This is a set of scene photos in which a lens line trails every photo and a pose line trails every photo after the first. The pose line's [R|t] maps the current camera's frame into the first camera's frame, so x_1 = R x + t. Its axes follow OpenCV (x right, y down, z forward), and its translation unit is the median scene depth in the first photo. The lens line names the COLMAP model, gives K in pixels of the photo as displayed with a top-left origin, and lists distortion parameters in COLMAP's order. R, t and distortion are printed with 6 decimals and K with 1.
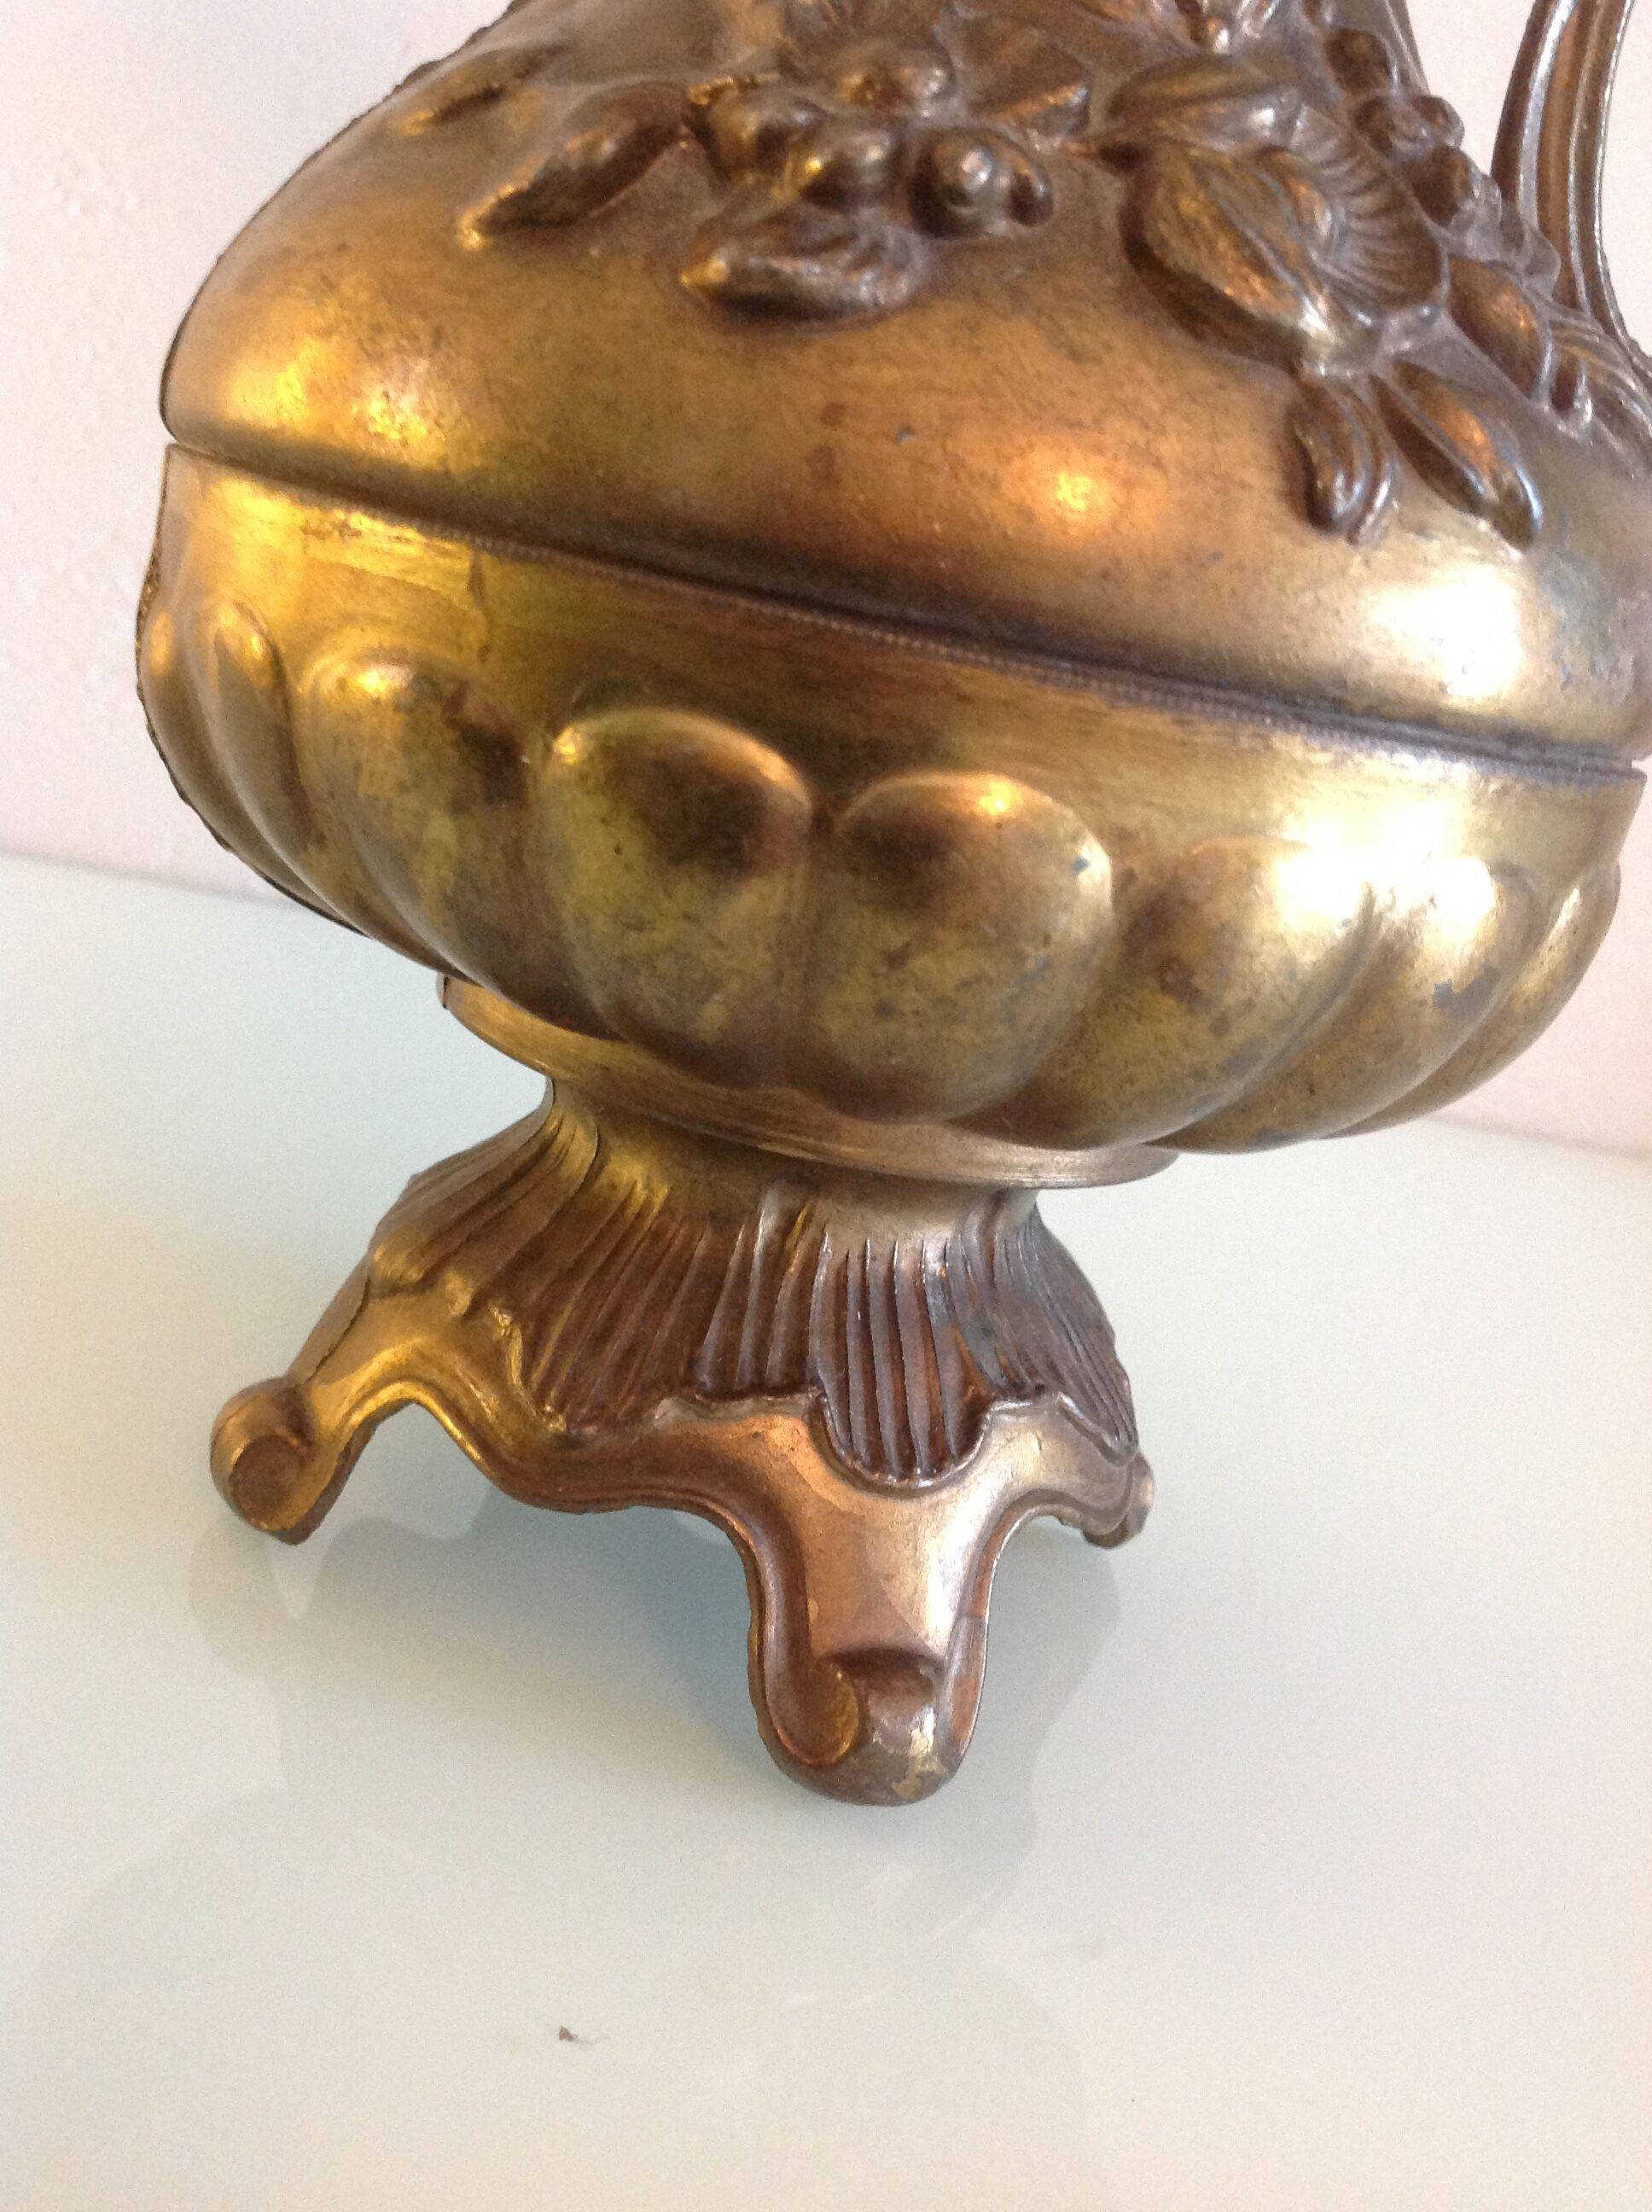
lens RADIAL K [[2182.8, 0, 826.0], [0, 2182.8, 1106.0], [0, 0, 1]] dist [0.159948, -0.383795]
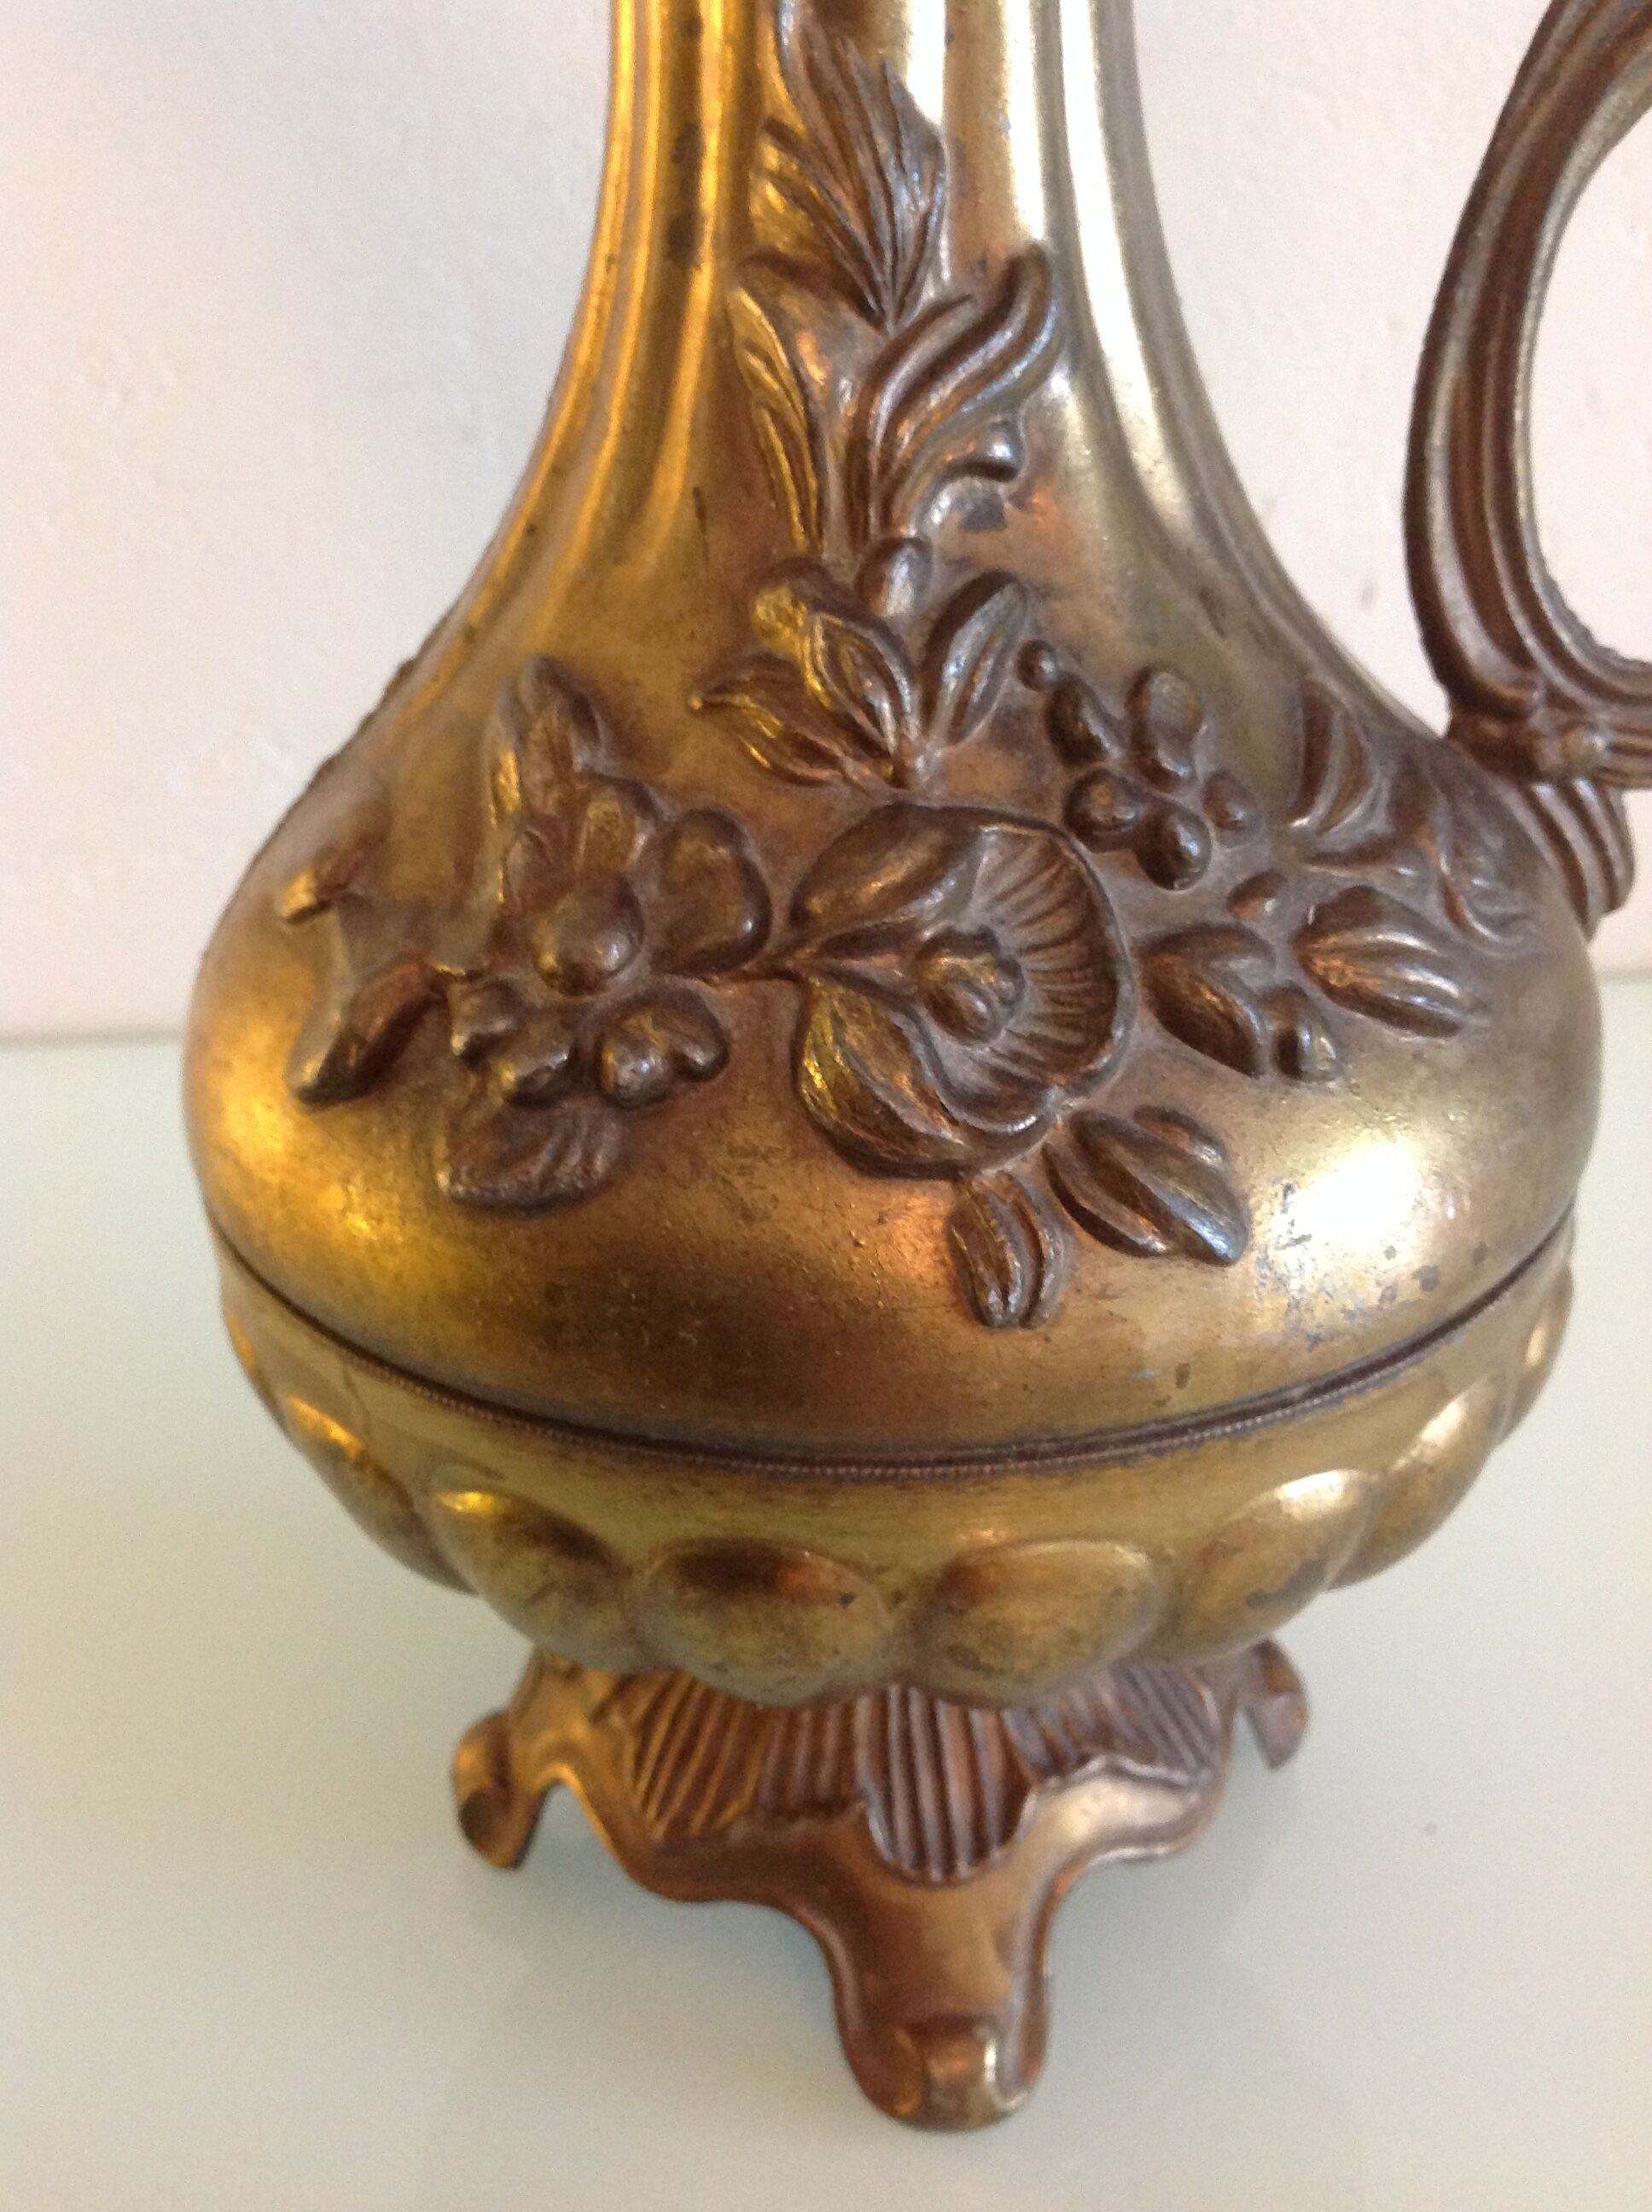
lens RADIAL K [[2182.8, 0, 826.0], [0, 2182.8, 1106.0], [0, 0, 1]] dist [0.159948, -0.383795]
pose [[0.945646, -0.099228, -0.309688, 0.376800], [0.159367, 0.971523, 0.175346, -0.436204], [0.283469, -0.215169, 0.934531, -0.019202]]
